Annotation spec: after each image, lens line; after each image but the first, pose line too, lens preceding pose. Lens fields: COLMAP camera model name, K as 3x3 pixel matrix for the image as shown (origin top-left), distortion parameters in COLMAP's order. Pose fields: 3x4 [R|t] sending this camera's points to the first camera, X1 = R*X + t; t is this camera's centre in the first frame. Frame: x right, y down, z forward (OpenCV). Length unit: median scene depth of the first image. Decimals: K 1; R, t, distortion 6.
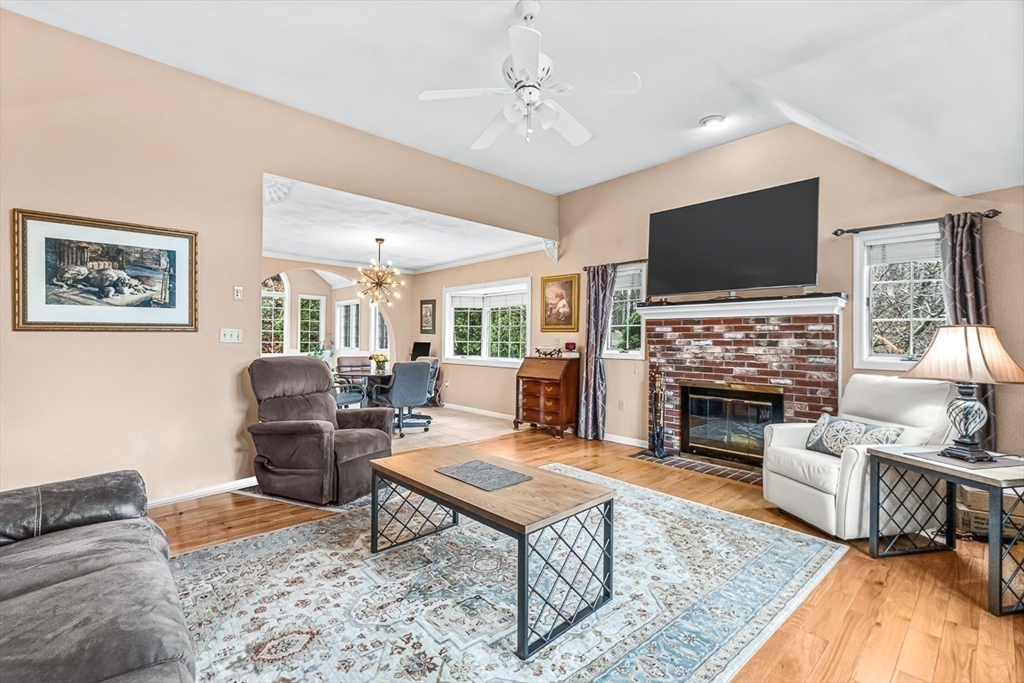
lens RADIAL K [[455.2, 0, 509.1], [0, 455.2, 338.0], [0, 0, 1]] dist [-0.003701, 0.001281]
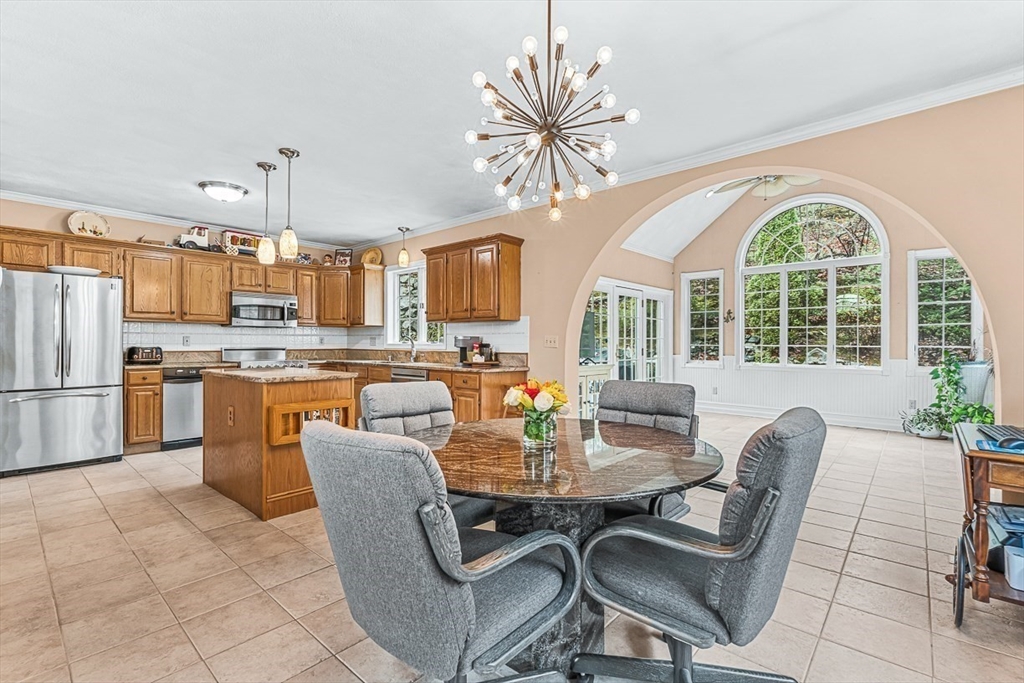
lens RADIAL K [[455.2, 0, 517.8], [0, 455.2, 338.5], [0, 0, 1]] dist [-0.003701, 0.001281]
pose [[0.105818, -0.020681, -0.994170, -0.007557], [0.007145, 0.999774, -0.020037, 0.019554], [0.994360, -0.004983, 0.105942, 1.296586]]
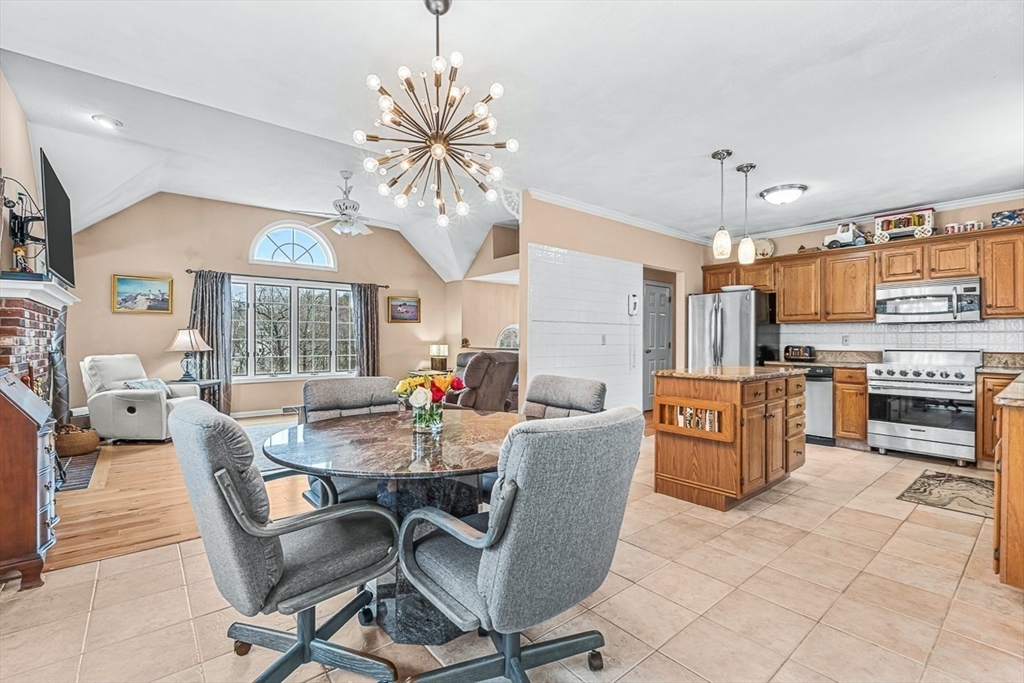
lens RADIAL K [[455.2, 0, 508.9], [0, 455.2, 340.0], [0, 0, 1]] dist [-0.003701, 0.001281]
pose [[-0.998793, -0.013208, 0.047318, -0.466378], [-0.013713, 0.999852, -0.010364, 0.018505], [-0.047174, -0.011000, -0.998826, 1.773515]]
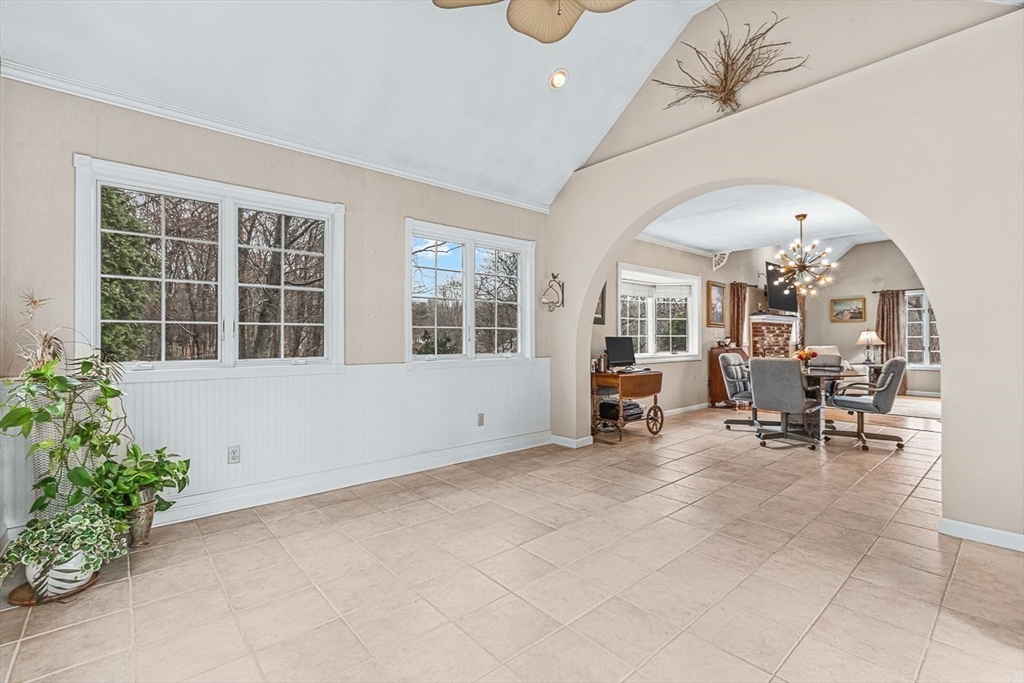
lens RADIAL K [[455.2, 0, 517.7], [0, 455.2, 337.7], [0, 0, 1]] dist [-0.003701, 0.001281]
pose [[0.011842, -0.010020, 0.999880, -1.541255], [-0.006445, 0.999928, 0.010097, 0.007652], [-0.999909, -0.006564, 0.011777, 2.062801]]
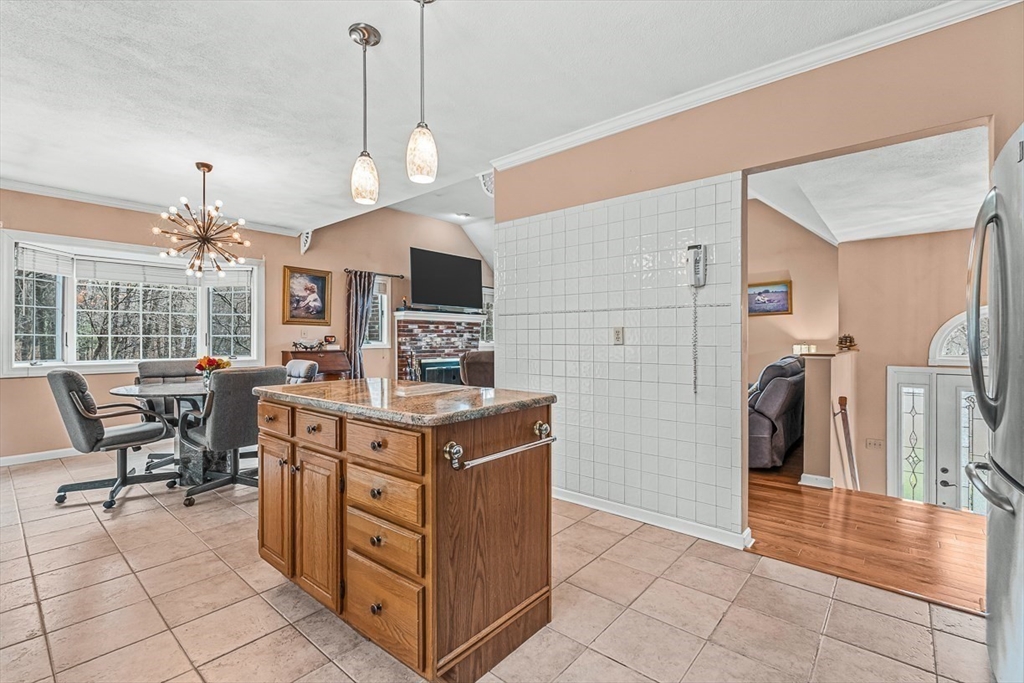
lens RADIAL K [[455.2, 0, 519.5], [0, 455.2, 338.5], [0, 0, 1]] dist [-0.003701, 0.001281]
pose [[-0.134503, -0.011476, 0.990847, -1.265398], [-0.010537, 0.999893, 0.010151, 0.001124], [-0.990857, -0.009076, -0.134610, 0.907869]]
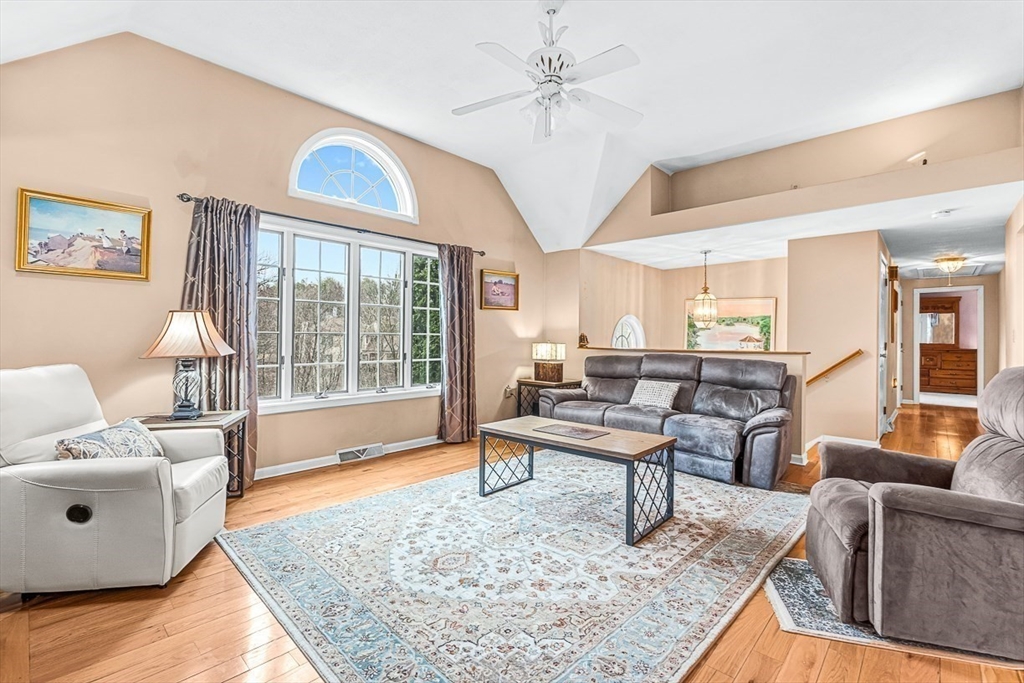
lens RADIAL K [[455.2, 0, 508.5], [0, 455.2, 337.3], [0, 0, 1]] dist [-0.003701, 0.001281]
pose [[-0.996378, -0.021834, -0.082190, 0.121985], [-0.021243, 0.999742, -0.008060, 0.019027], [0.082345, -0.006285, -0.996584, 1.185385]]
